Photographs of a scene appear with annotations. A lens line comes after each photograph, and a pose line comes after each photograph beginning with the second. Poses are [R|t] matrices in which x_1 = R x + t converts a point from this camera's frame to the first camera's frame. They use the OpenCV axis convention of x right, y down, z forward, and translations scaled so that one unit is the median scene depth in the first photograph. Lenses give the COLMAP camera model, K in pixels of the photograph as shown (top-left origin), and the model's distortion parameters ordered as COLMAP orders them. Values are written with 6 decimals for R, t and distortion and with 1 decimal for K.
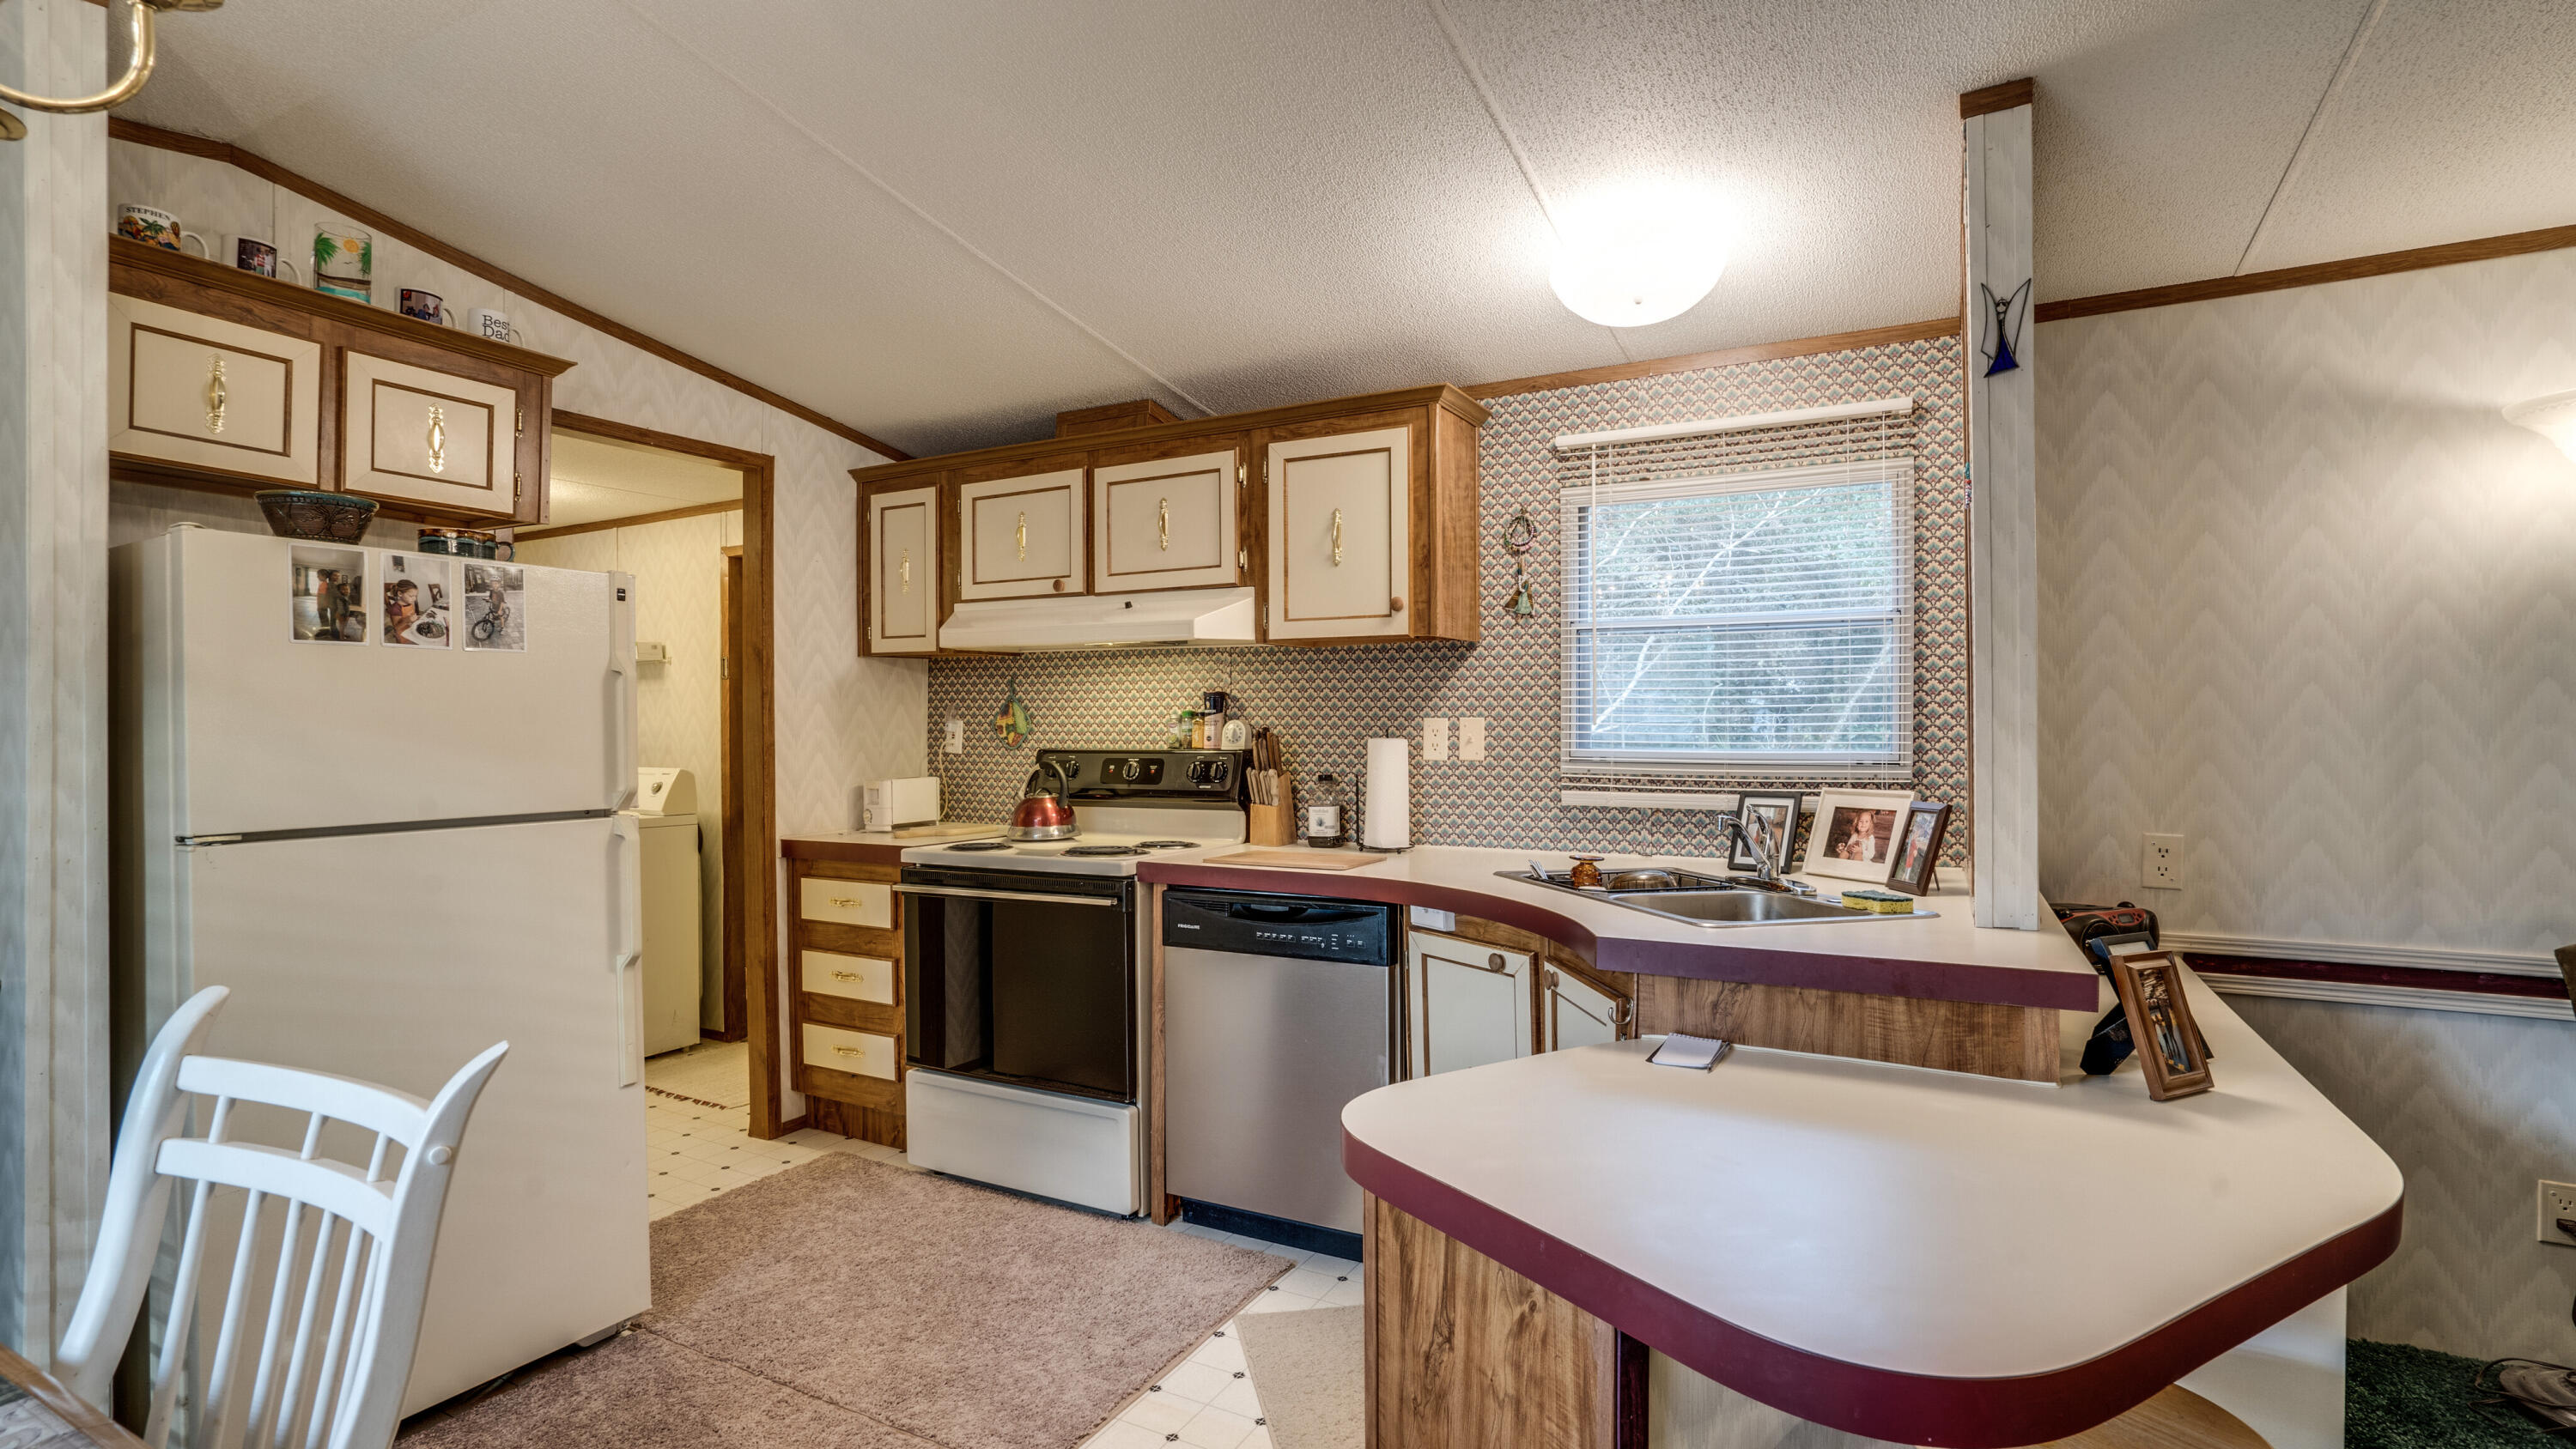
lens RADIAL K [[1199.9, 0, 1271.6], [0, 1199.9, 728.0], [0, 0, 1]] dist [-0.043530, 0.017691]
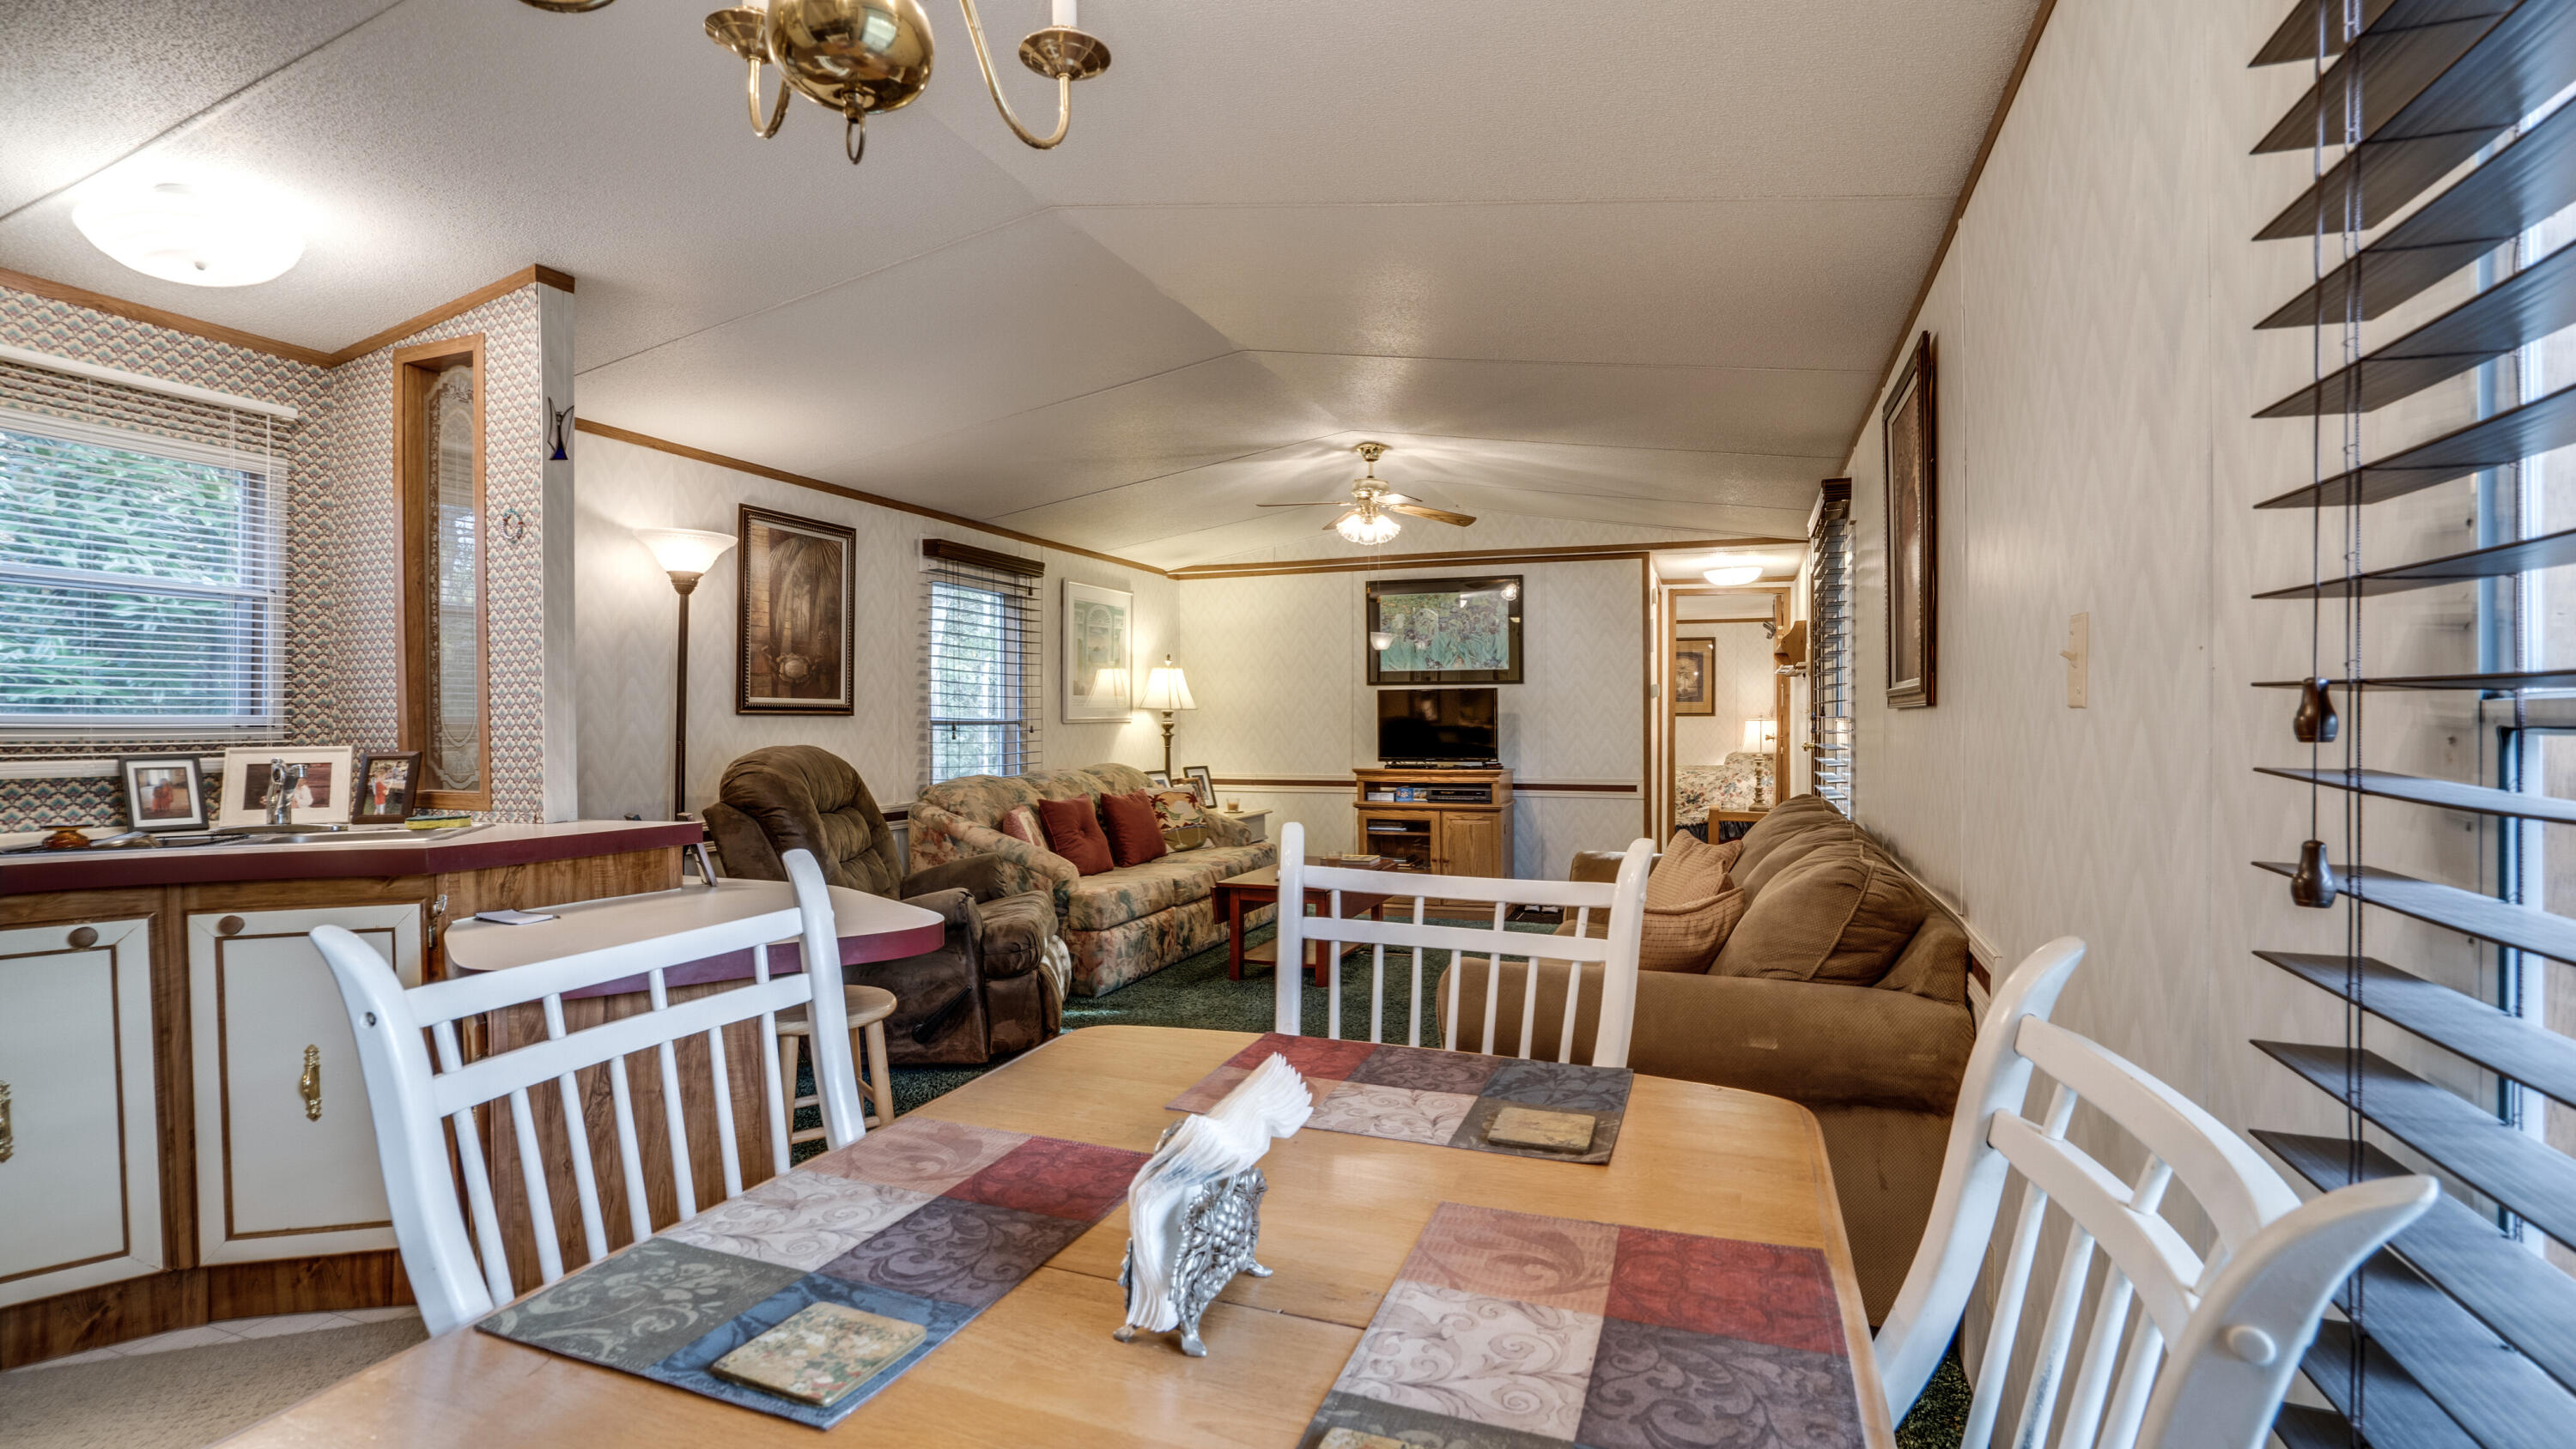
lens RADIAL K [[1199.9, 0, 1293.4], [0, 1199.9, 718.5], [0, 0, 1]] dist [-0.043530, 0.017691]
pose [[-0.148108, 0.009840, 0.988922, -0.627228], [0.003558, 0.999949, -0.009417, 0.031685], [-0.988965, 0.002124, -0.148136, 0.171364]]
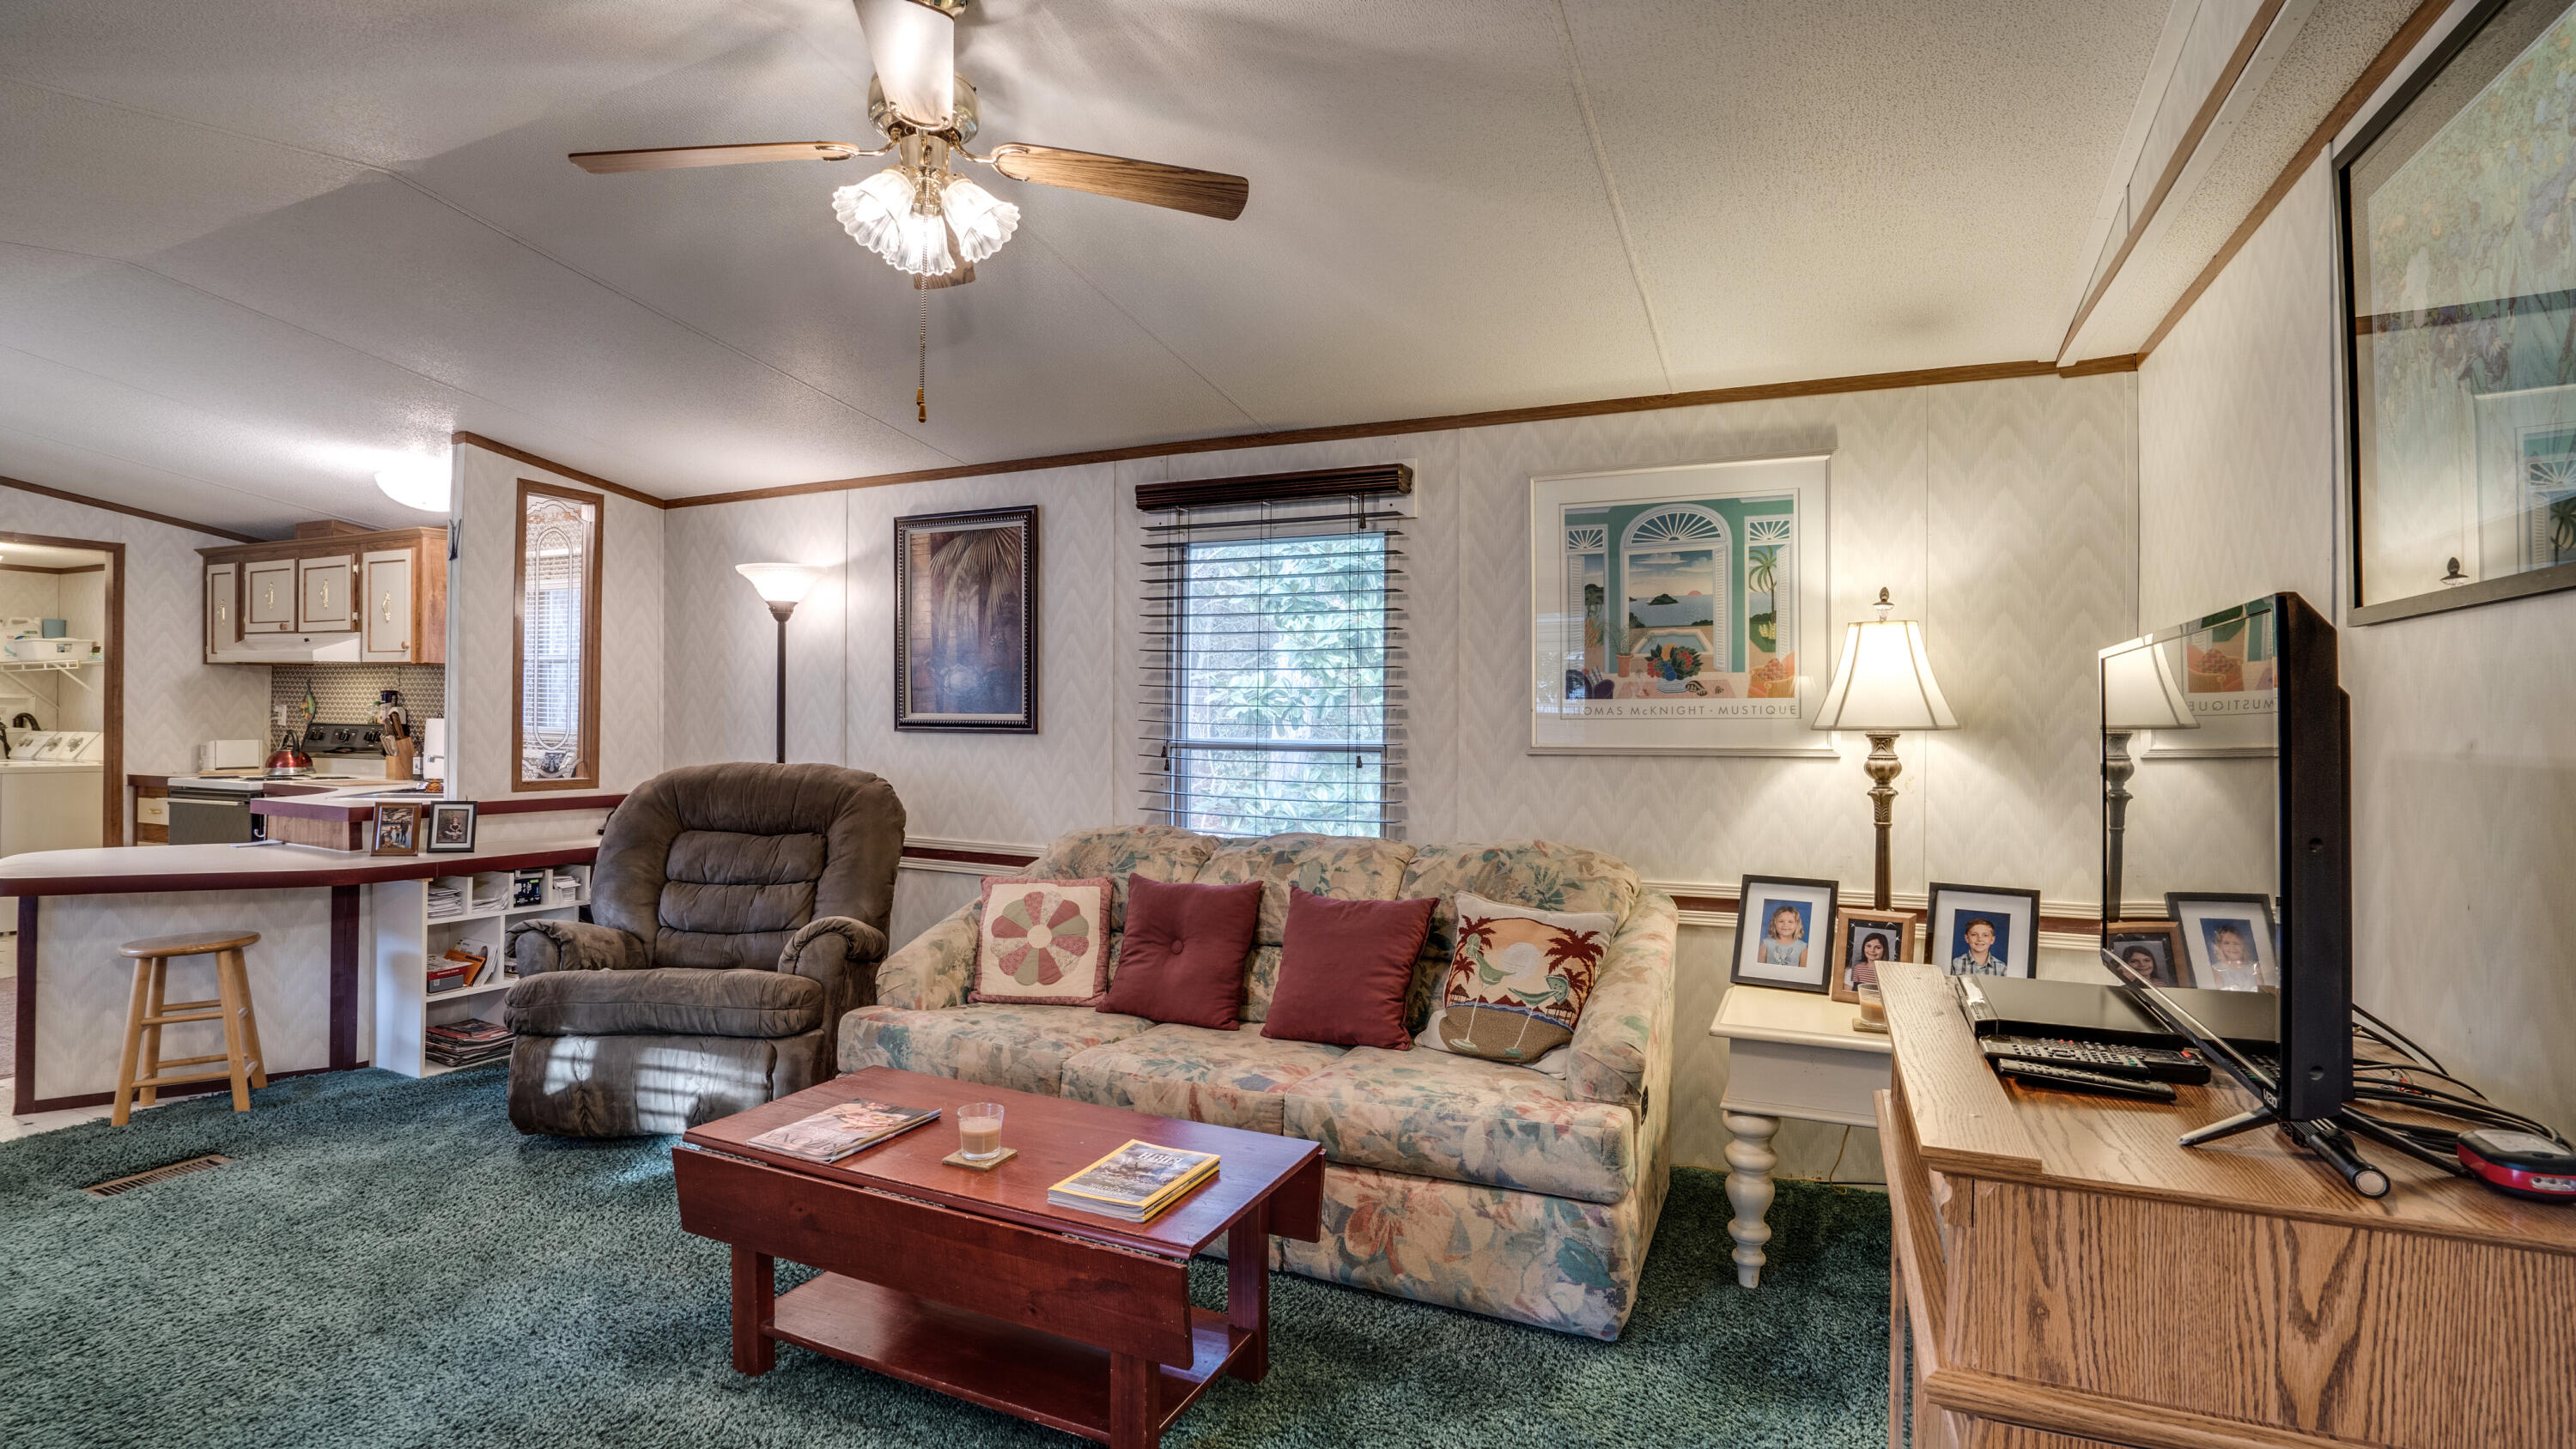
lens RADIAL K [[1199.9, 0, 1265.3], [0, 1199.9, 723.7], [0, 0, 1]] dist [-0.043530, 0.017691]
pose [[0.998273, 0.016967, 0.056238, 1.259179], [-0.017054, 0.999854, 0.001064, -0.006661], [-0.056212, -0.002021, 0.998417, -0.840916]]
